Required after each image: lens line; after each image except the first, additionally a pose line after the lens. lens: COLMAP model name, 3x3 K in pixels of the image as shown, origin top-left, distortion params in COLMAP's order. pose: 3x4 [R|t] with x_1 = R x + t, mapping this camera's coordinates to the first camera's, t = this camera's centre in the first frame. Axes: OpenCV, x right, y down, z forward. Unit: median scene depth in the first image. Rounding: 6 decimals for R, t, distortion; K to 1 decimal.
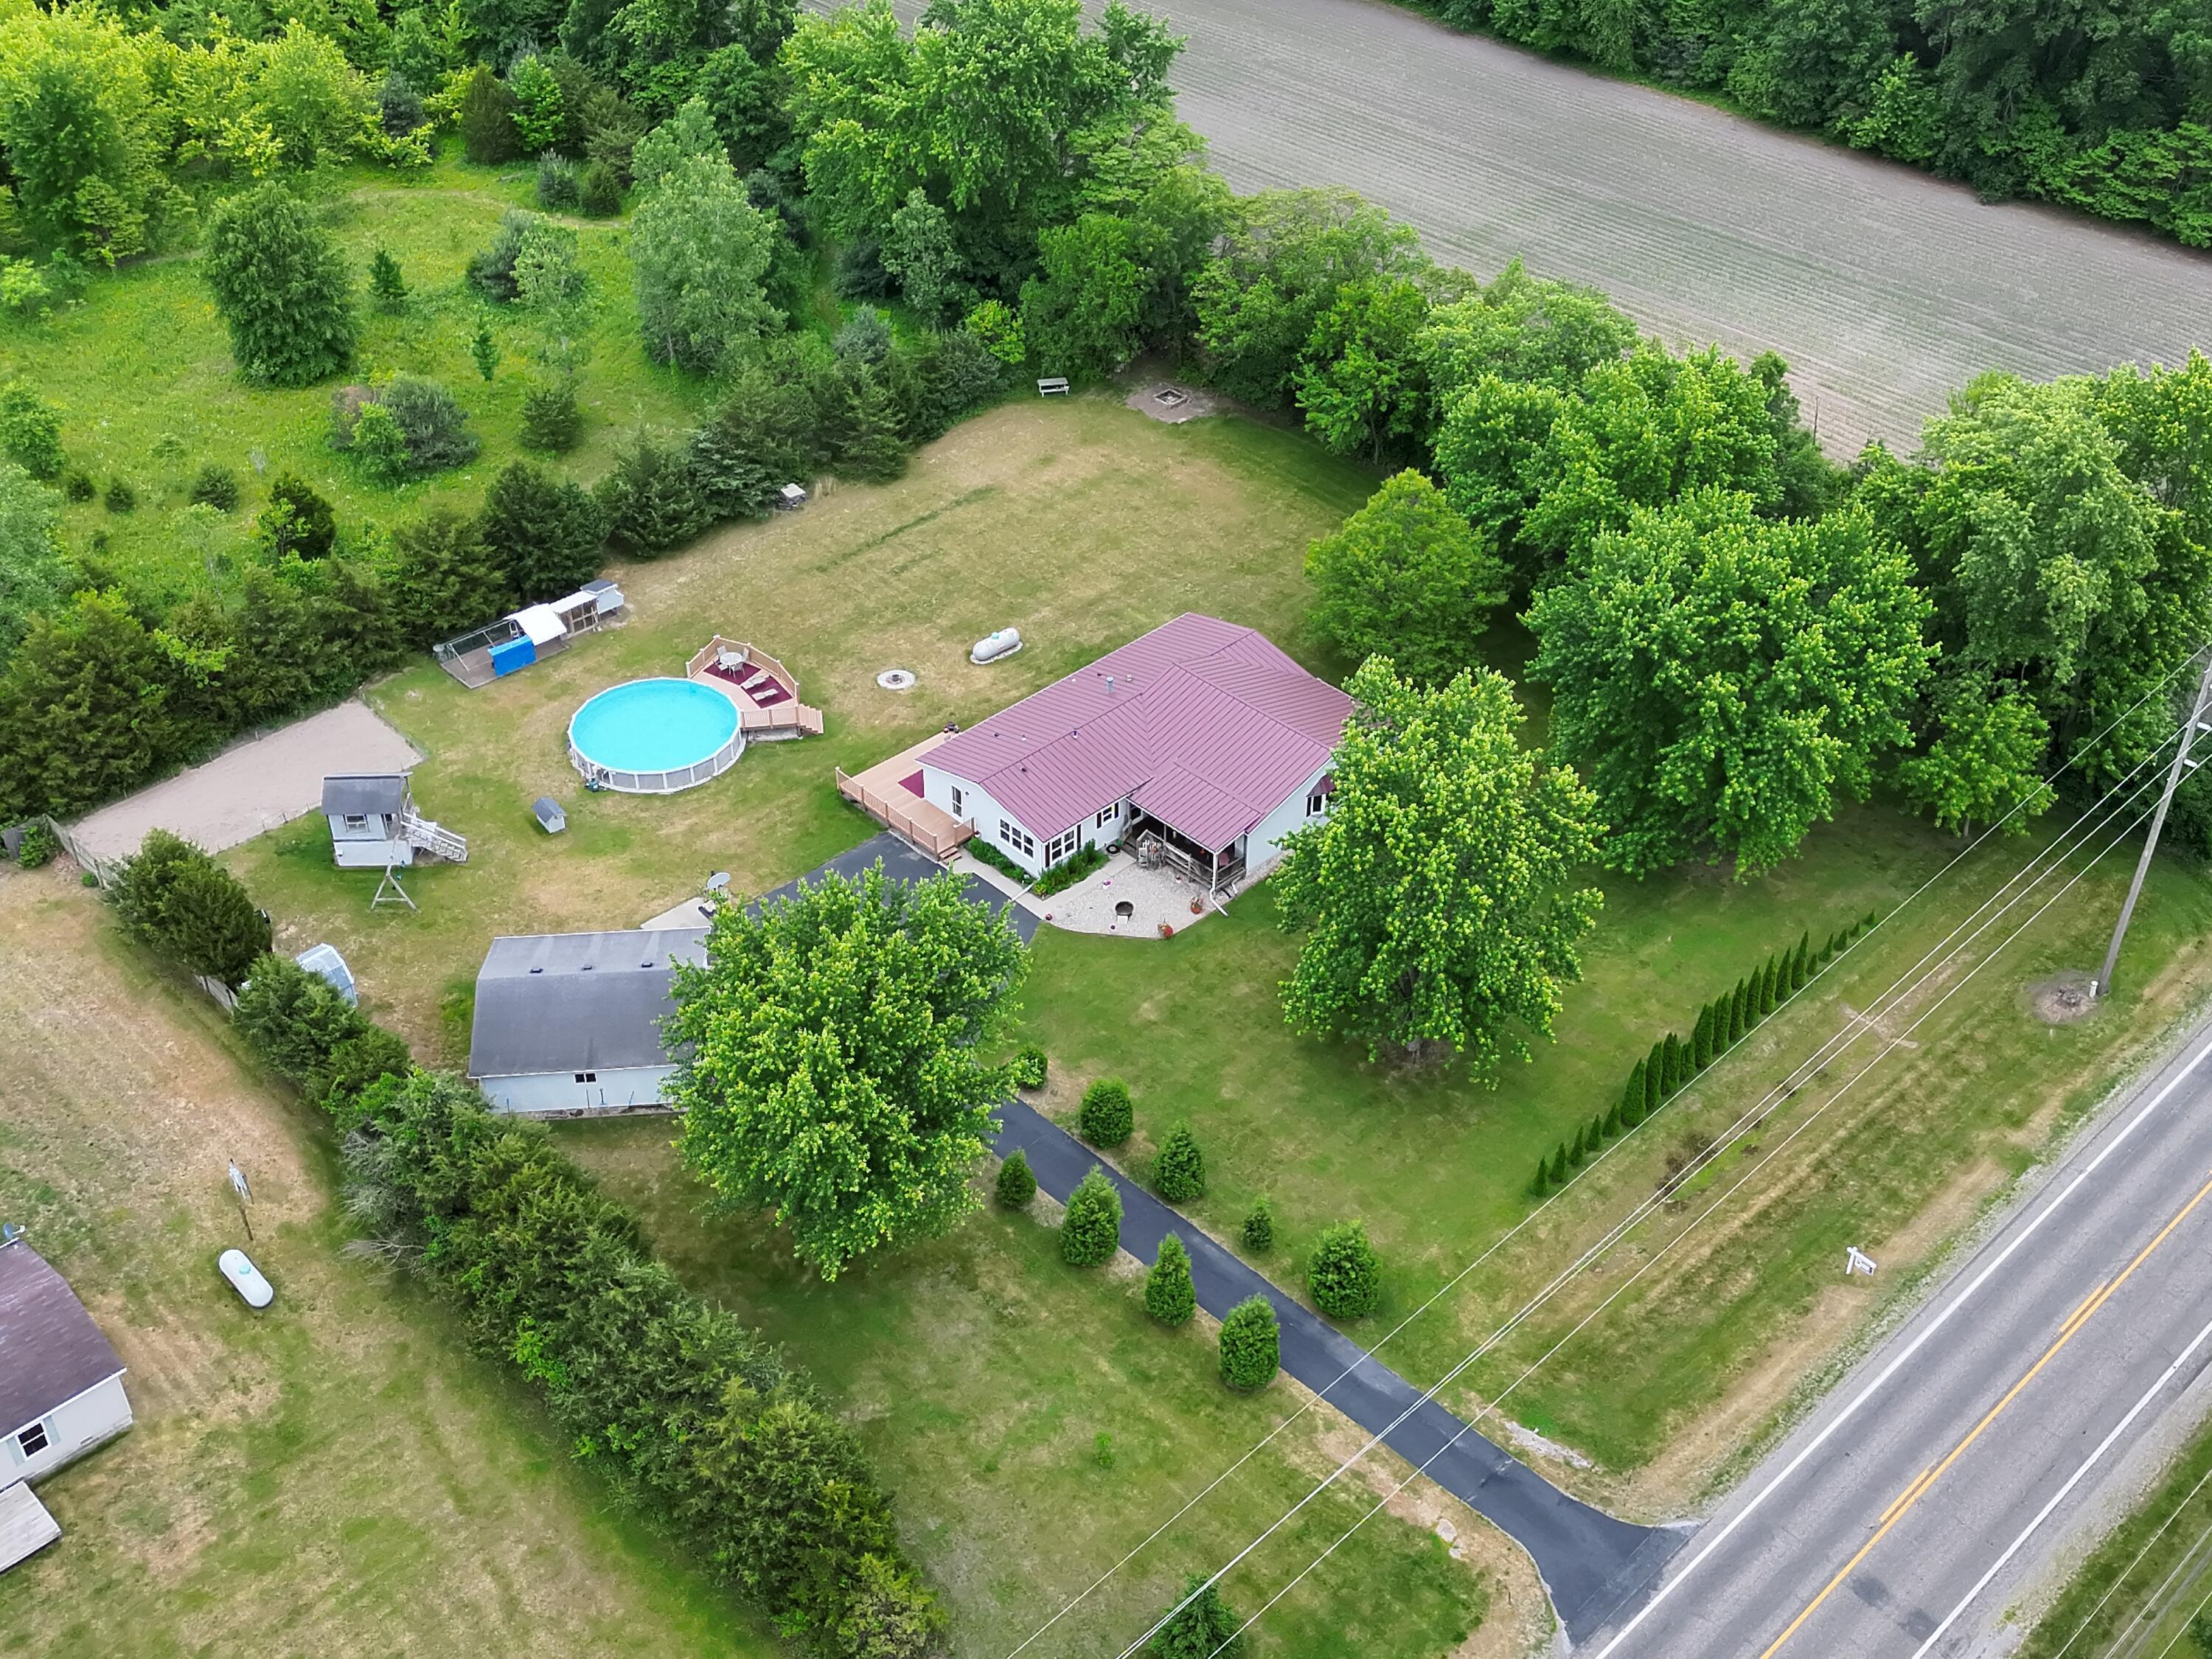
lens RADIAL K [[2405.4, 0, 1106.0], [0, 2405.4, 829.5], [0, 0, 1]] dist [0.124714, -0.204450]
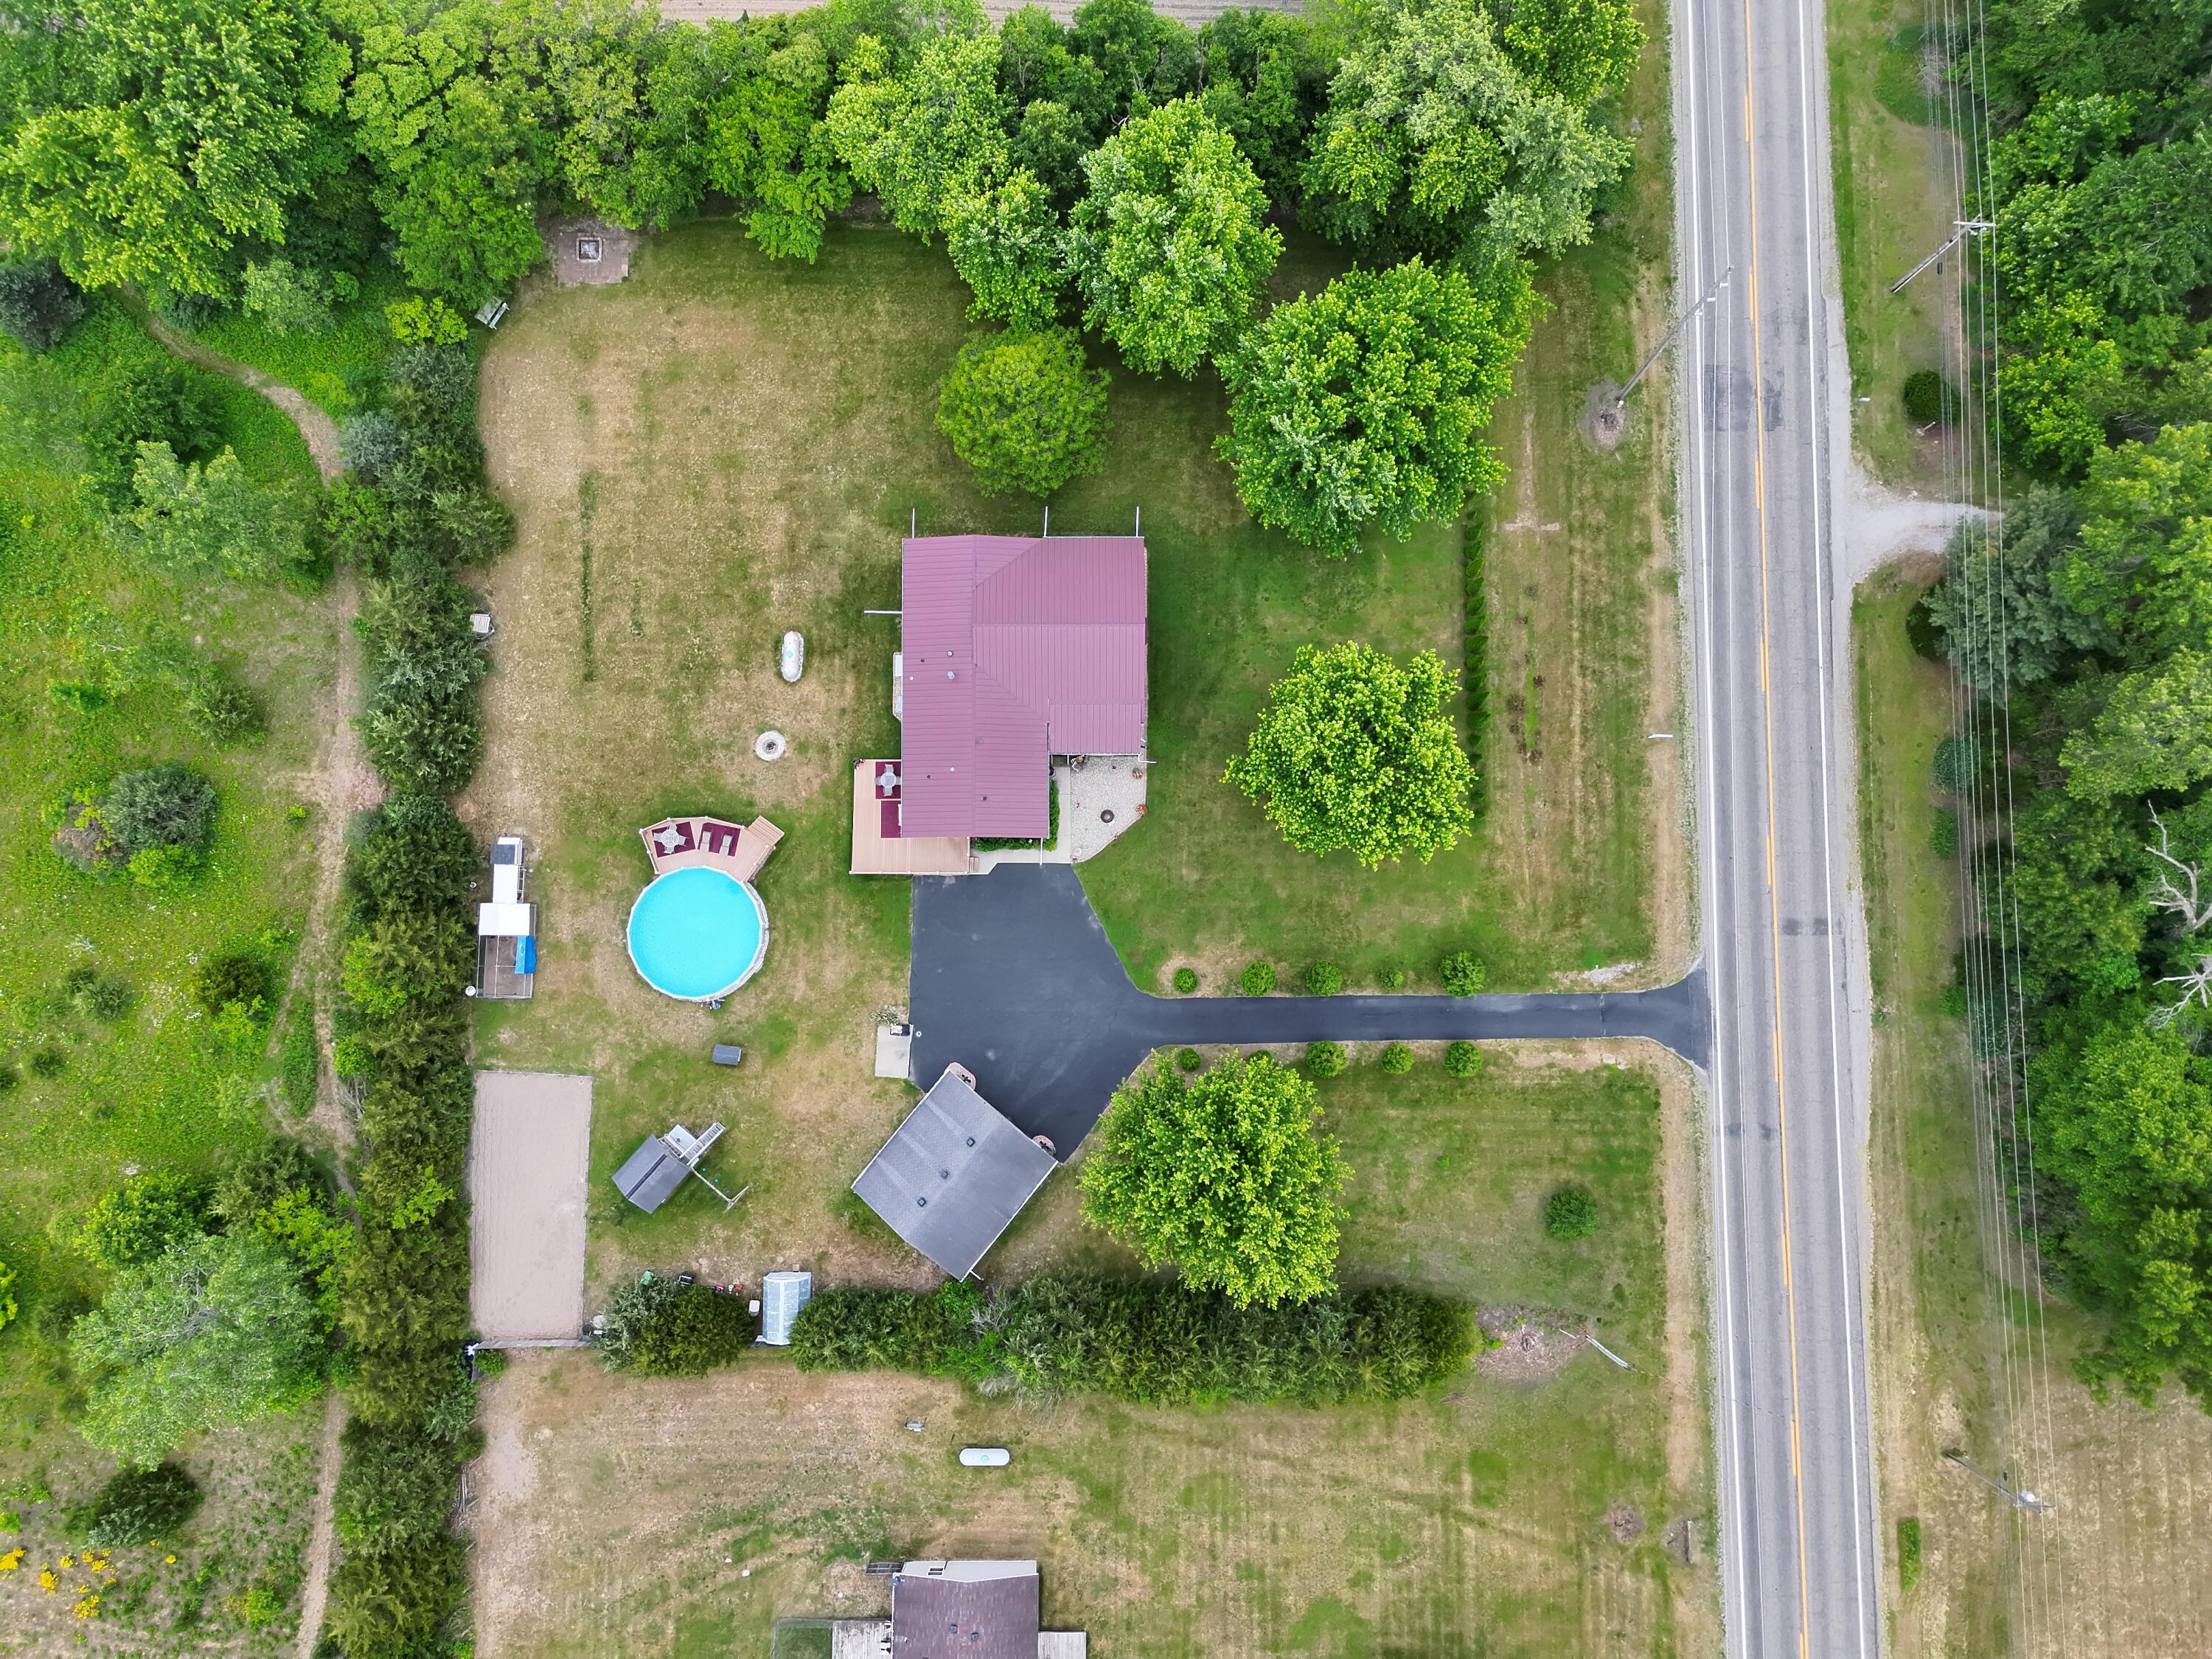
lens RADIAL K [[1553.9, 0, 1106.0], [0, 1553.9, 829.5], [0, 0, 1]] dist [0.058162, -0.040002]
pose [[0.696090, -0.716207, 0.050064, -0.042800], [0.443470, 0.483757, 0.754529, -0.633562], [-0.564617, -0.503018, 0.654355, 0.403581]]
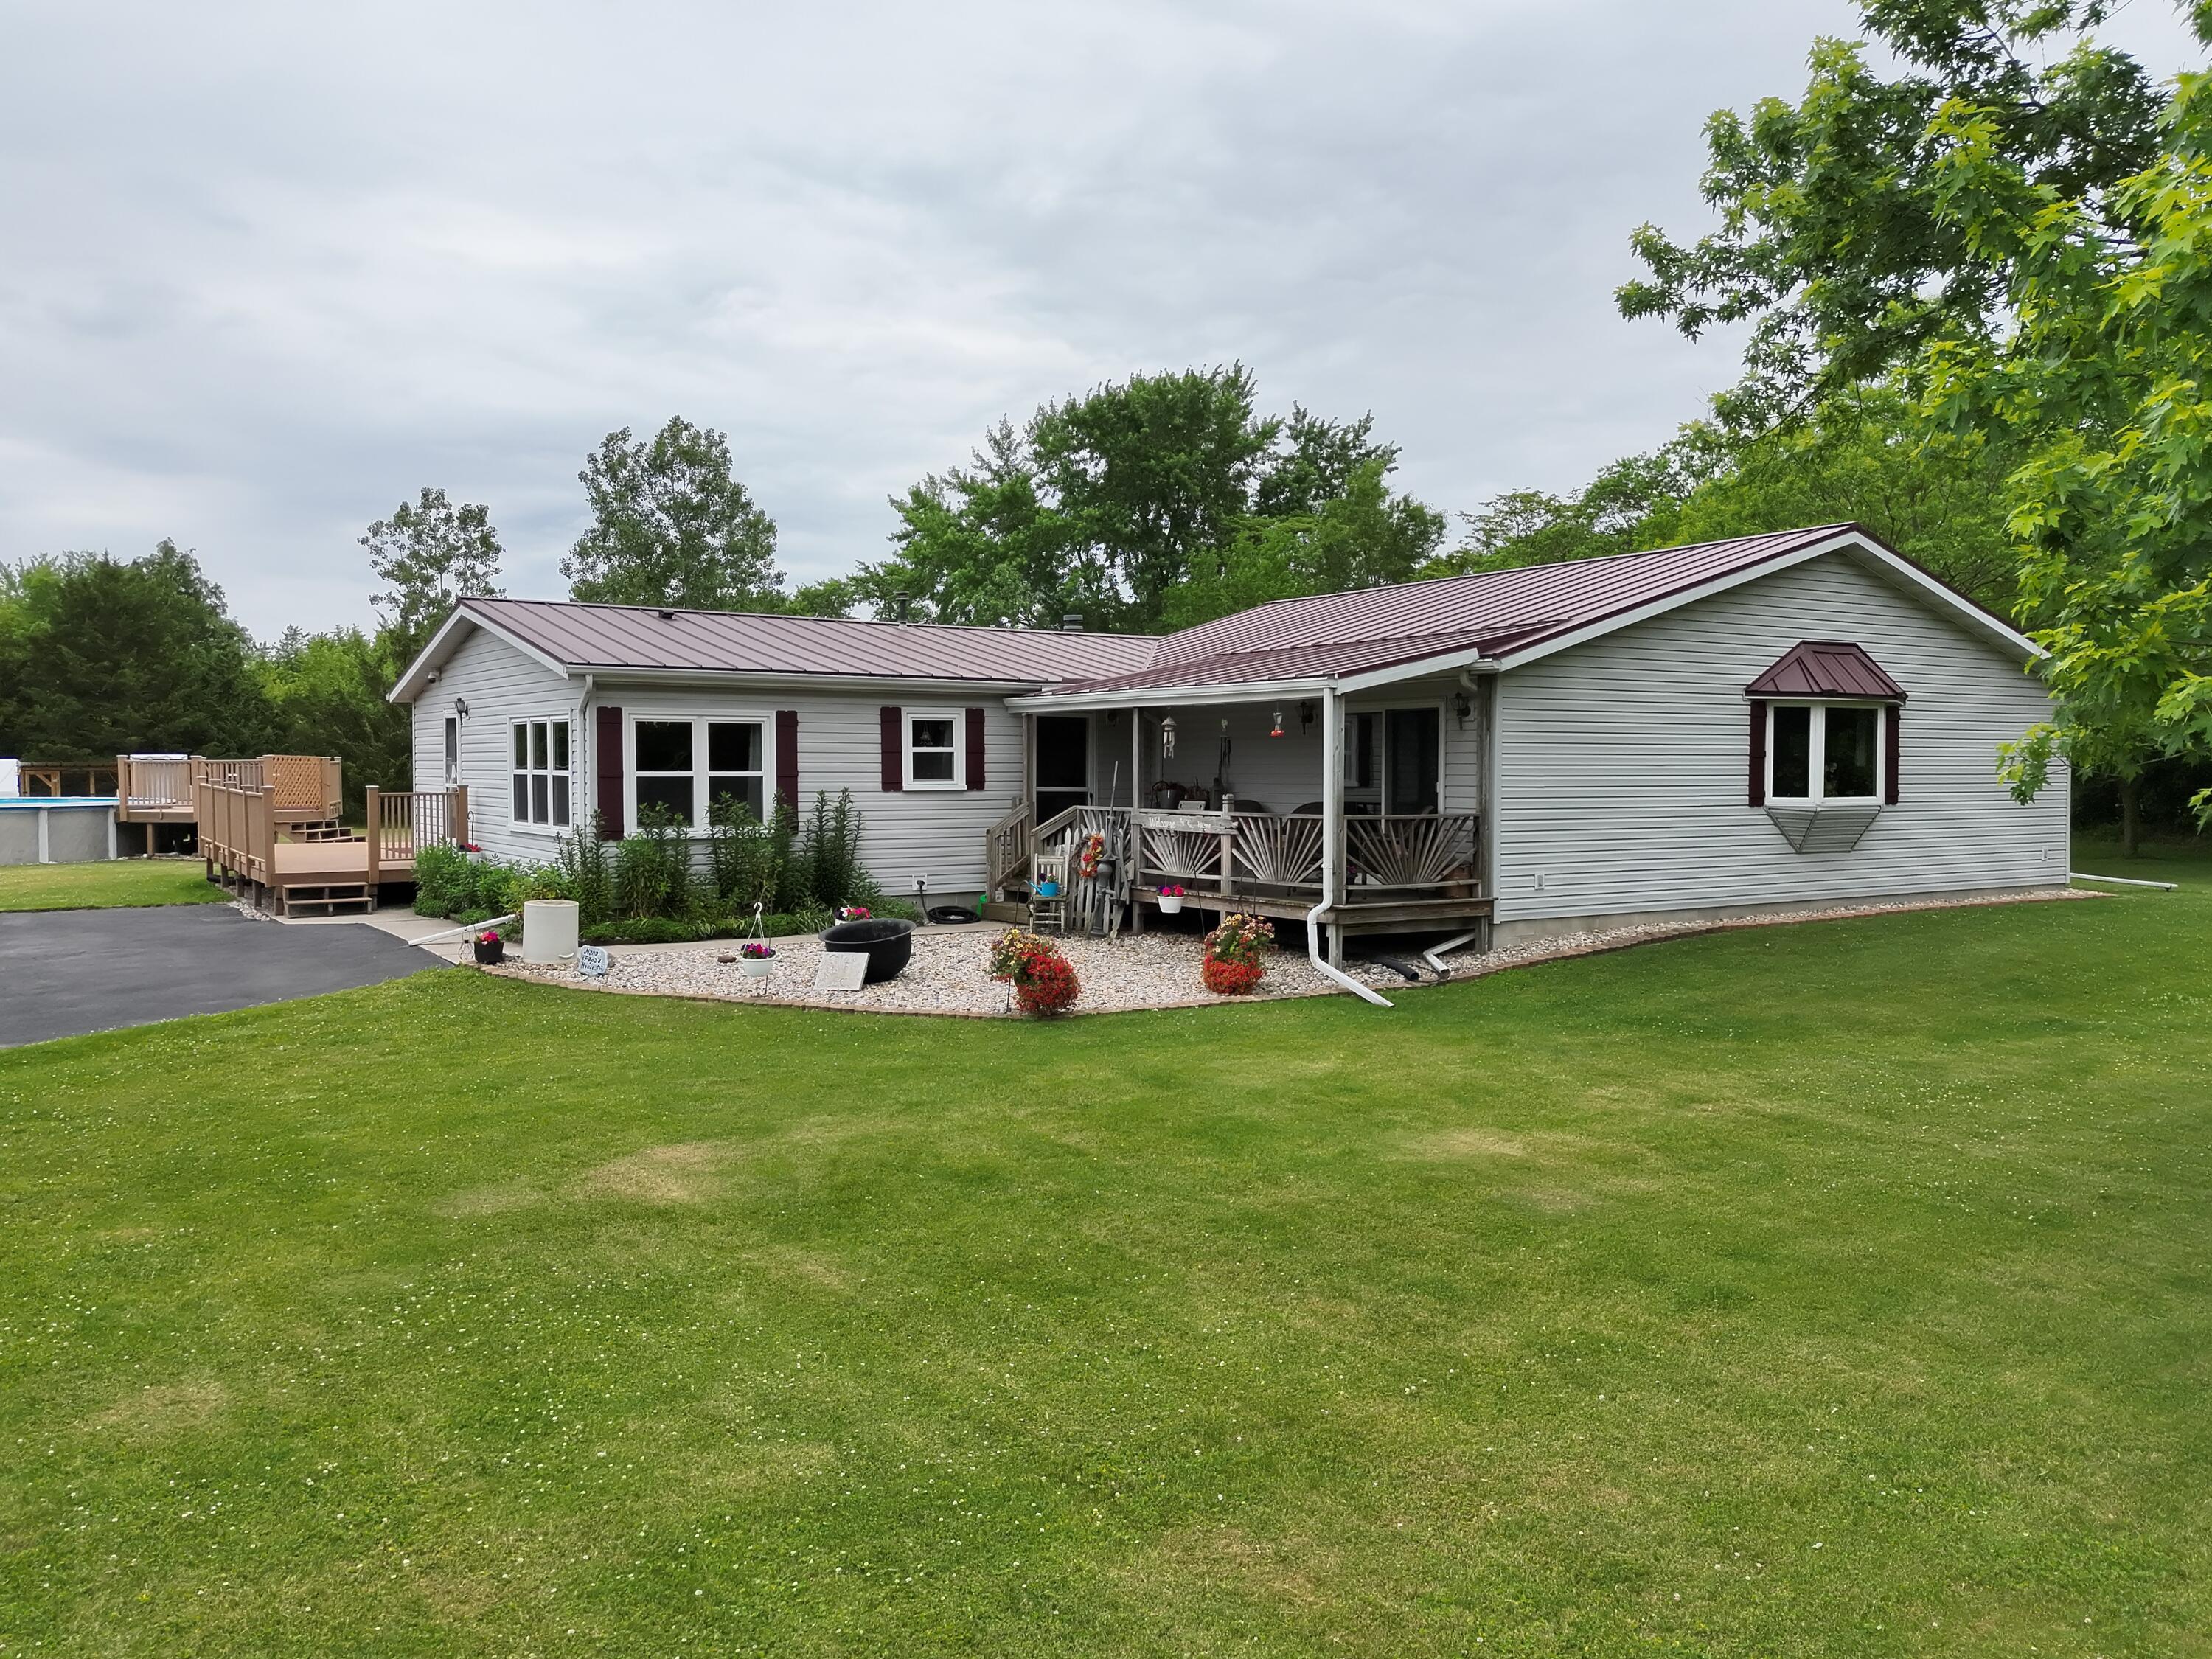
lens RADIAL K [[1673.1, 0, 1102.0], [0, 1673.1, 831.8], [0, 0, 1]] dist [0.086188, -0.084509]
pose [[0.983692, 0.003284, -0.179830, 0.051003], [-0.106213, 0.817486, -0.566070, 0.101192], [0.145150, 0.575939, 0.804504, 0.875255]]
